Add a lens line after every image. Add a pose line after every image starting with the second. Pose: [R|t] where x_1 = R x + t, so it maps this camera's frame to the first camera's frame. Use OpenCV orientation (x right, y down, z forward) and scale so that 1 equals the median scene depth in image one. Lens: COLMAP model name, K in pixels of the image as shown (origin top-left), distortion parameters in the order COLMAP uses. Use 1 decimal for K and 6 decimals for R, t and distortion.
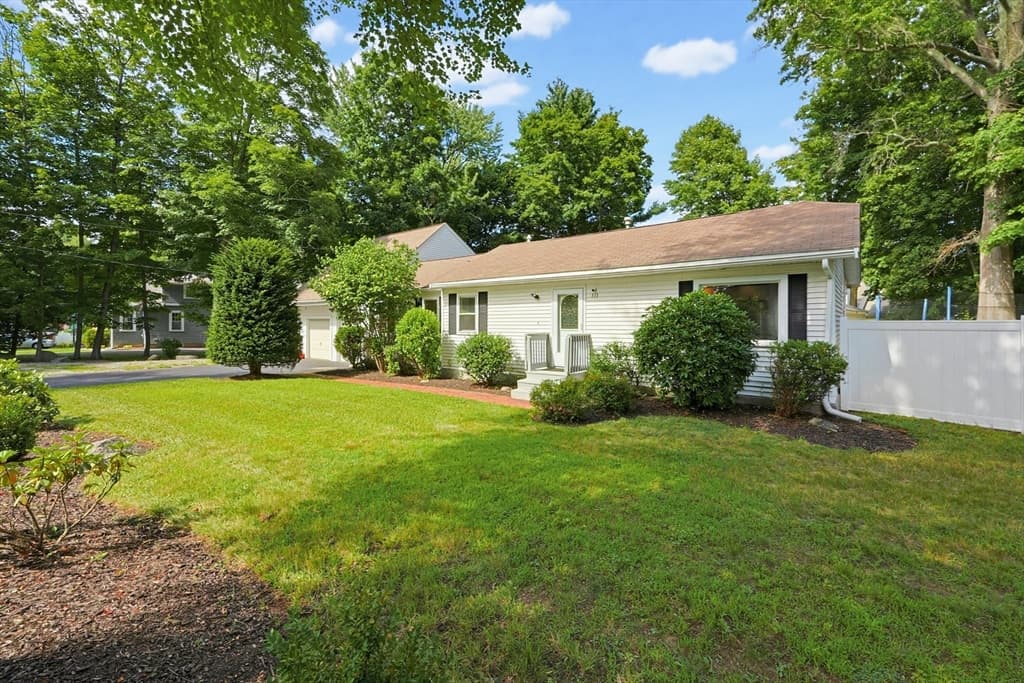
lens RADIAL K [[450.3, 0, 498.6], [0, 450.3, 337.2], [0, 0, 1]] dist [-0.000165, 0.000514]
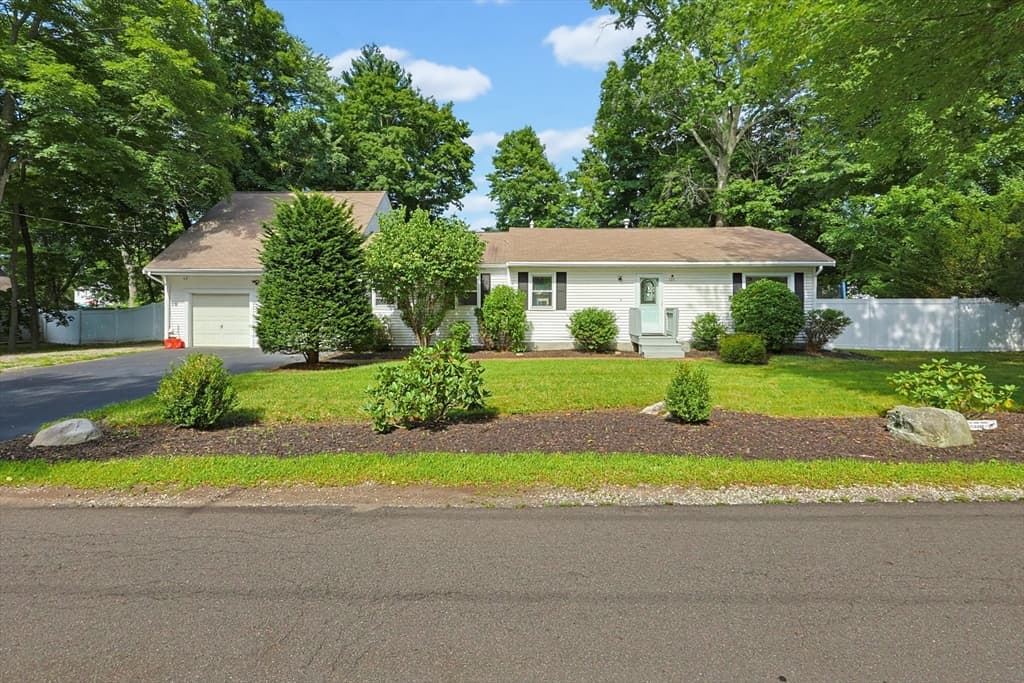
lens RADIAL K [[450.3, 0, 498.6], [0, 450.3, 337.2], [0, 0, 1]] dist [-0.000165, 0.000514]
pose [[0.790130, -0.051616, 0.610762, -0.870940], [0.019386, 0.998054, 0.059267, -0.005954], [-0.612633, -0.034988, 0.789593, 0.182193]]
